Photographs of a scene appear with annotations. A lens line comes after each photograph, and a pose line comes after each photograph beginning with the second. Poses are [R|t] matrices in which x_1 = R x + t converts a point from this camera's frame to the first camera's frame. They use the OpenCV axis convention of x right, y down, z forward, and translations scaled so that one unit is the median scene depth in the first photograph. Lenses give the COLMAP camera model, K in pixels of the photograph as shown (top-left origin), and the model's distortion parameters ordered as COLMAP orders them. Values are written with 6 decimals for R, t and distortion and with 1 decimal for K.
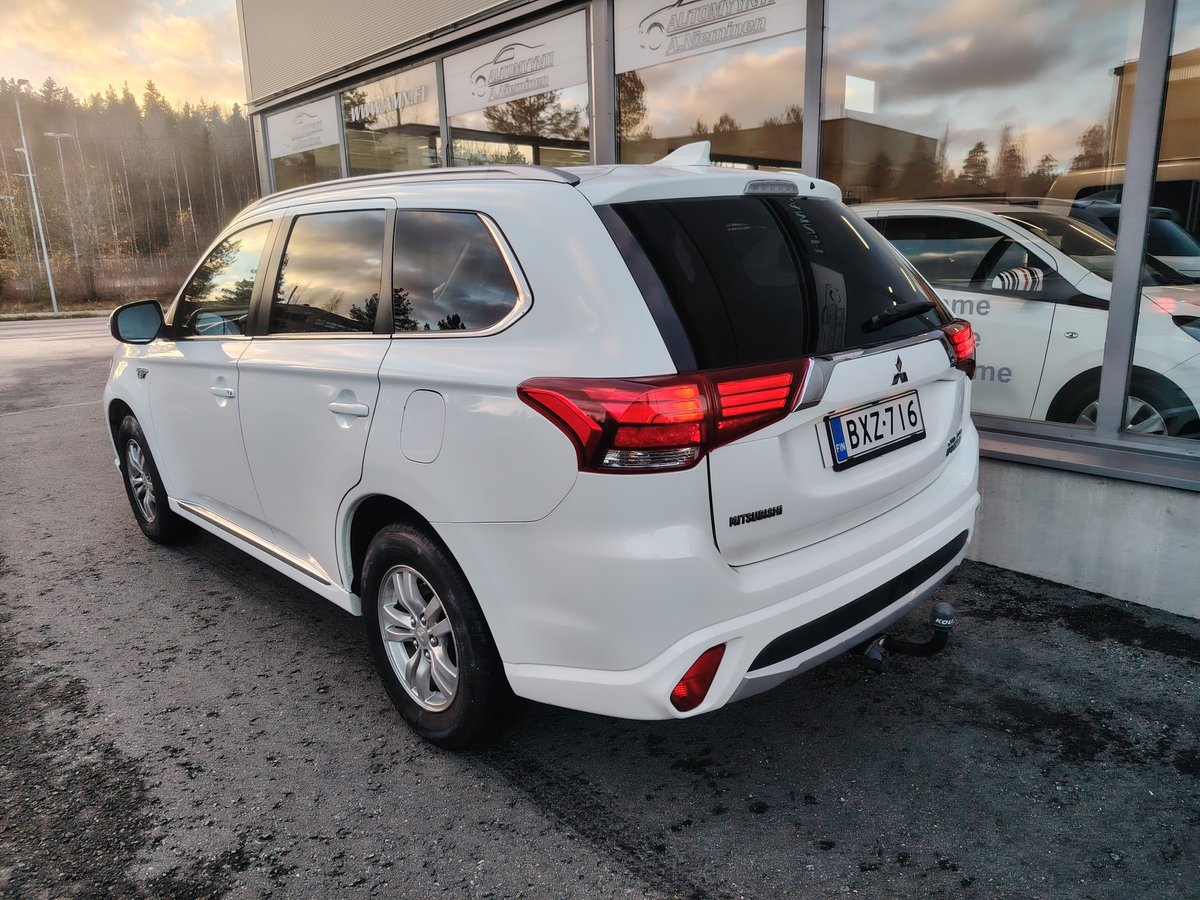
lens RADIAL K [[835.1, 0, 606.6], [0, 835.1, 458.1], [0, 0, 1]] dist [-0.002734, 0.002428]
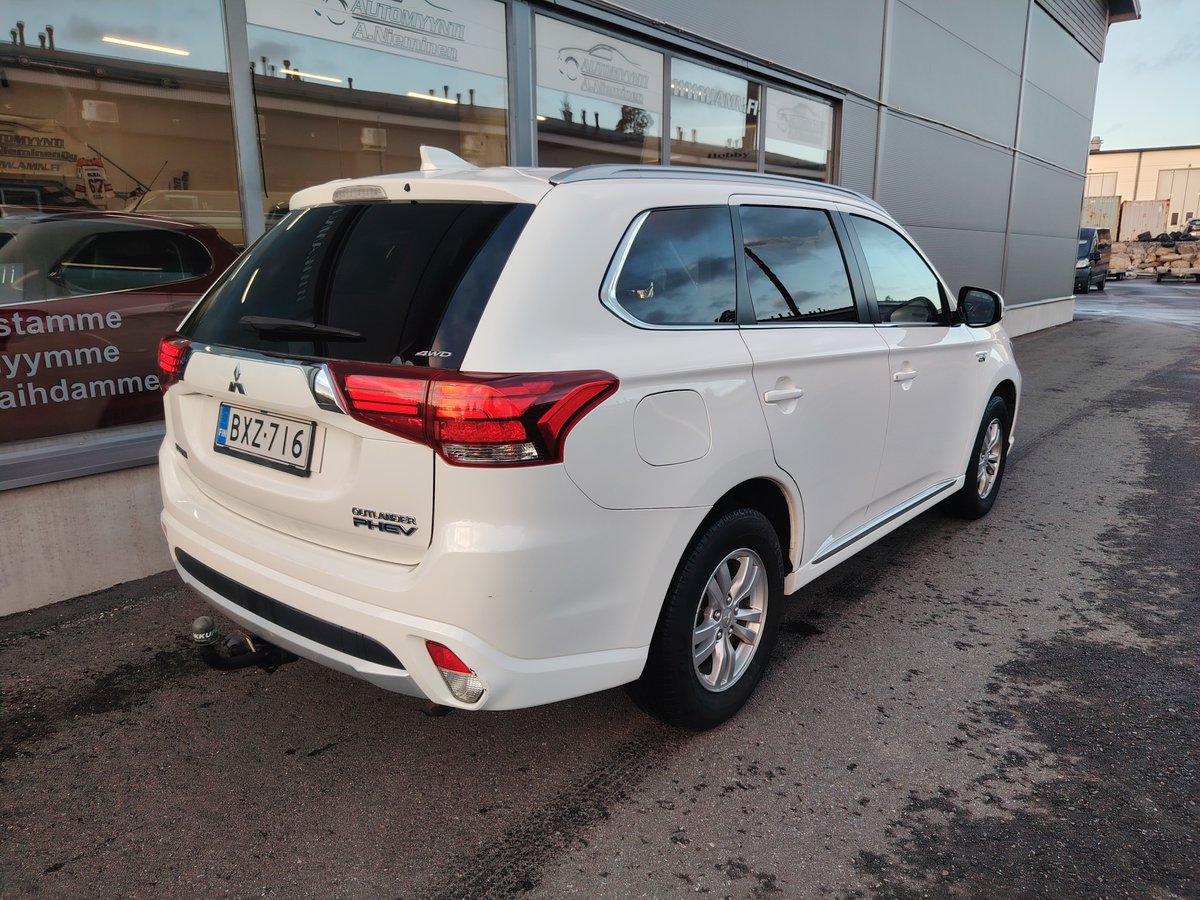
lens RADIAL K [[857.1, 0, 600.0], [0, 857.1, 450.0], [0, 0, 1]] dist [-0.004536, -0.003479]
pose [[-0.150532, -0.199513, 0.968264, -1.309606], [0.238933, 0.943046, 0.231463, -0.295279], [-0.959297, 0.266192, -0.094288, 1.321493]]
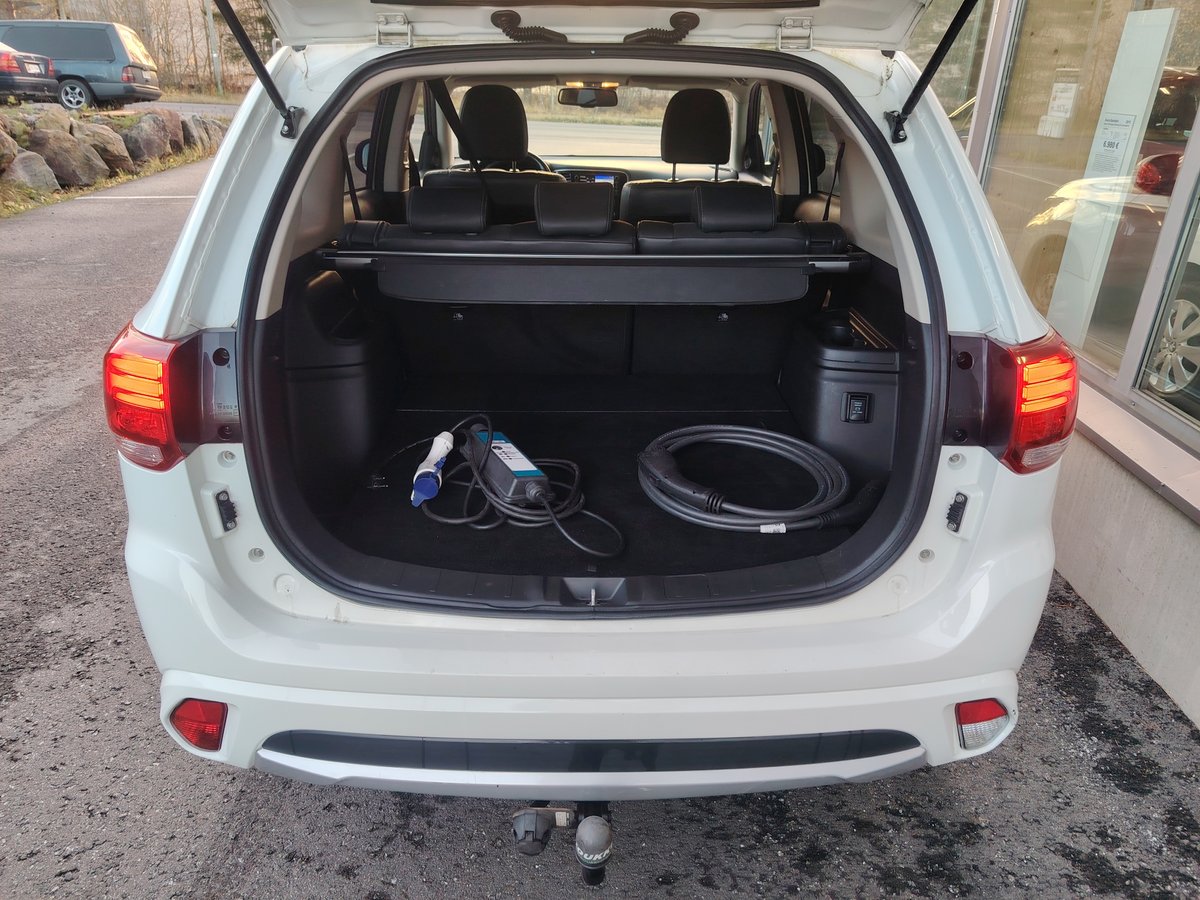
lens RADIAL K [[824.4, 0, 599.0], [0, 824.4, 434.4], [0, 0, 1]] dist [-0.003539, 0.005373]
pose [[0.734627, 0.310803, -0.603097, 0.331872], [-0.206052, 0.949123, 0.238136, -0.110355], [0.646426, -0.050672, 0.761292, 0.283407]]
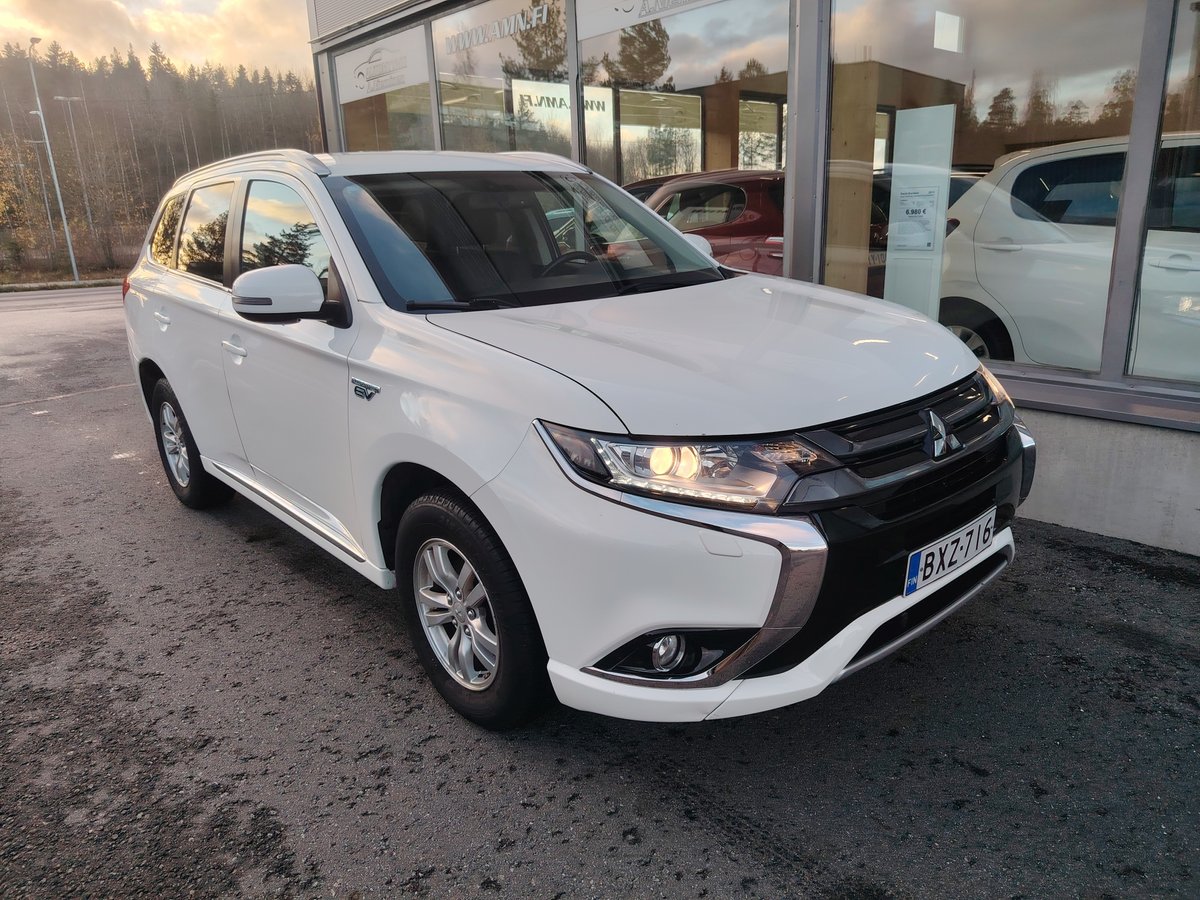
lens RADIAL K [[835.5, 0, 600.0], [0, 835.5, 450.0], [0, 0, 1]] dist [0.000386, 0.000798]
pose [[0.999703, -0.012051, -0.021192, -0.227566], [0.012828, 0.999236, 0.036904, -0.041398], [0.020731, -0.037165, 0.999094, 0.213657]]
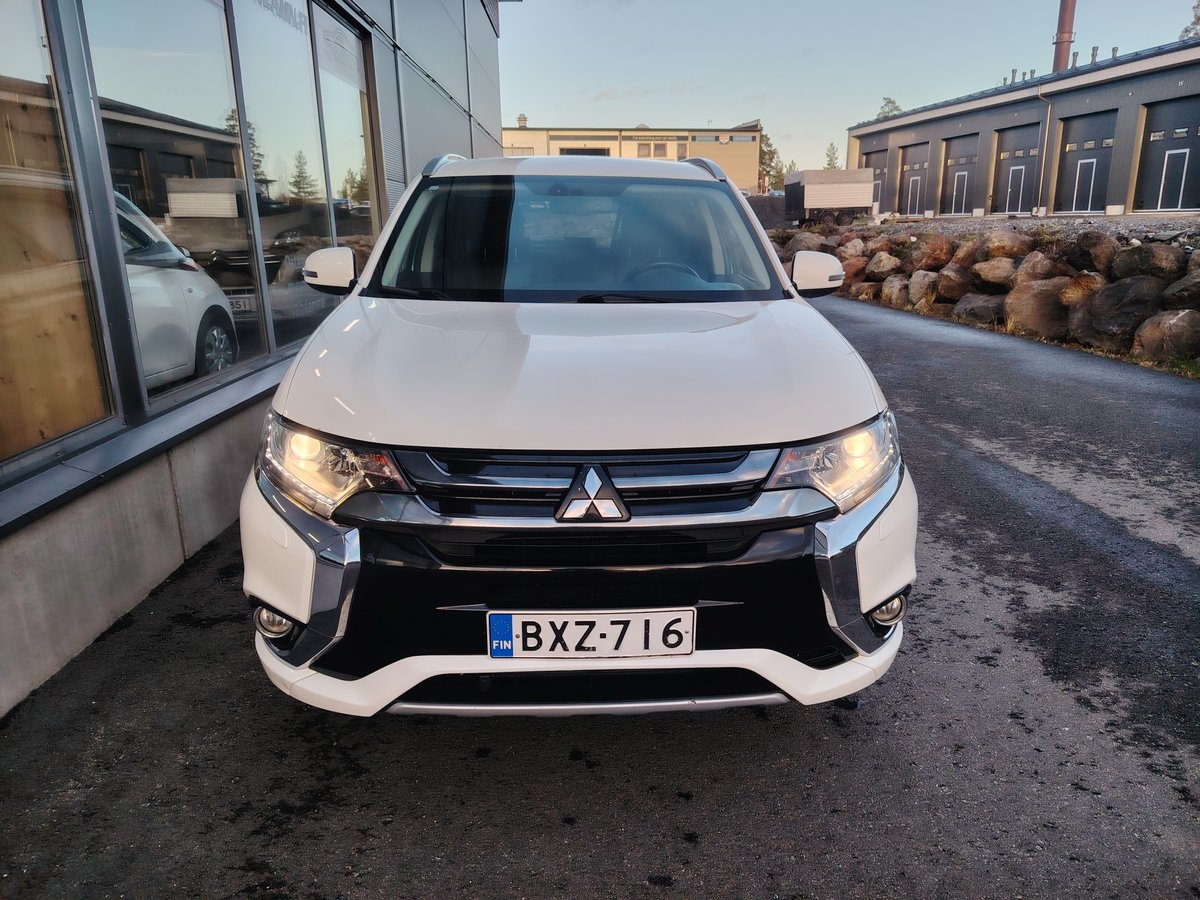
lens RADIAL K [[851.2, 0, 620.8], [0, 851.2, 444.1], [0, 0, 1]] dist [0.038935, -0.056762]
pose [[-0.771938, -0.136521, 0.620866, -0.836040], [0.171726, 0.895574, 0.410436, -0.350432], [-0.612064, 0.423450, -0.667883, 1.530962]]
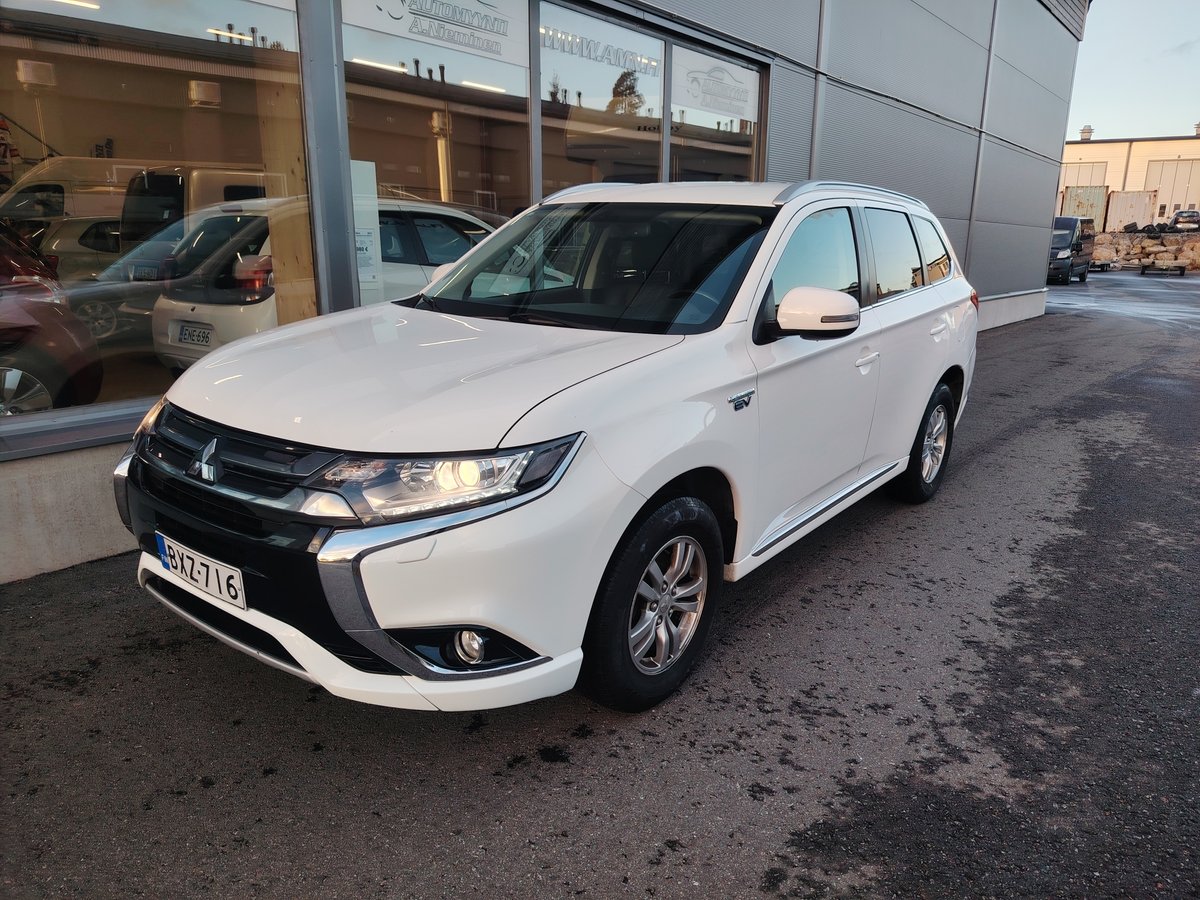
lens RADIAL K [[846.2, 0, 615.5], [0, 846.2, 454.2], [0, 0, 1]] dist [0.036861, -0.049152]
pose [[-0.170690, -0.226750, 0.958879, -1.115832], [0.220761, 0.939620, 0.261494, -0.243594], [-0.960276, 0.256317, -0.110326, 1.084476]]
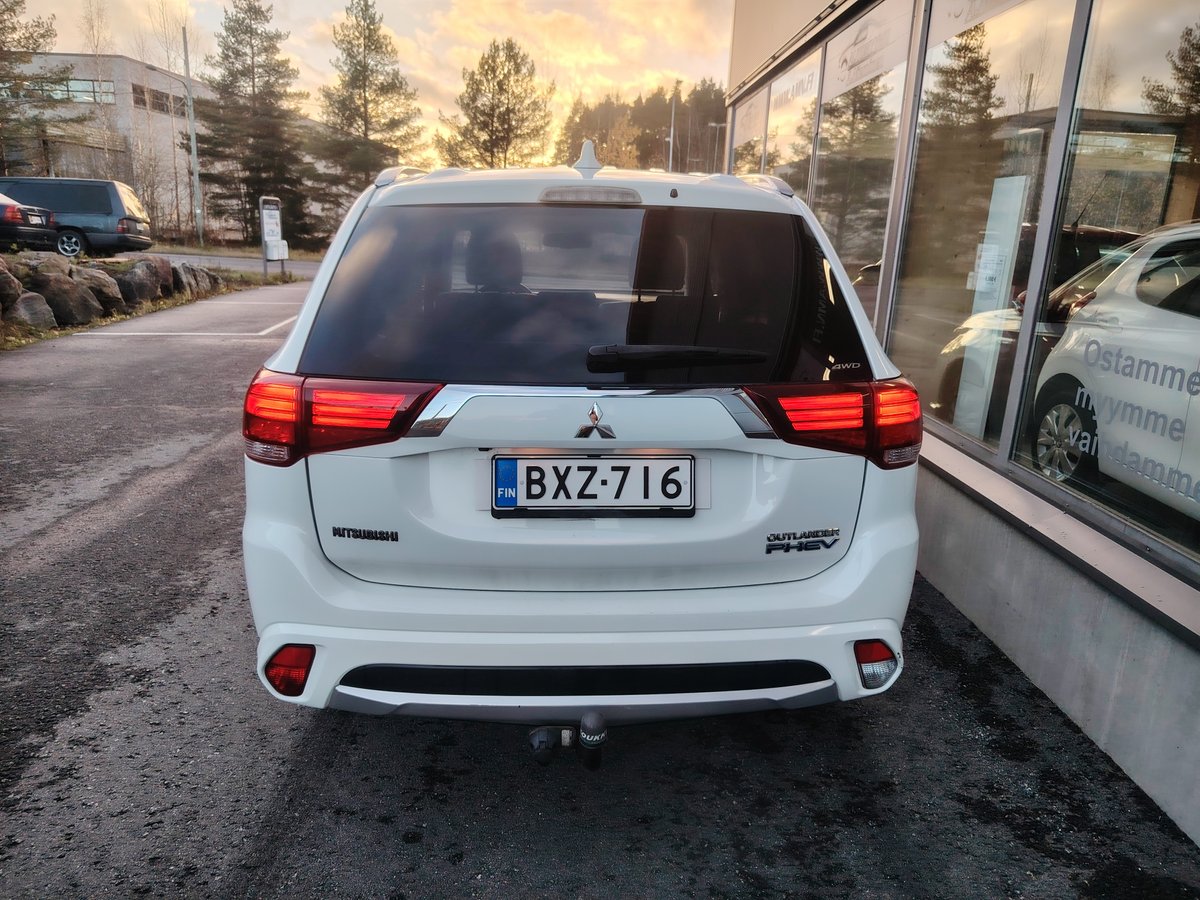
lens RADIAL K [[823.7, 0, 595.7], [0, 823.7, 445.5], [0, 0, 1]] dist [0.001761, -0.003853]
pose [[0.759801, 0.211165, -0.614908, 0.416693], [-0.210009, 0.974799, 0.075260, -0.069769], [0.615303, 0.071953, 0.785000, 0.174002]]
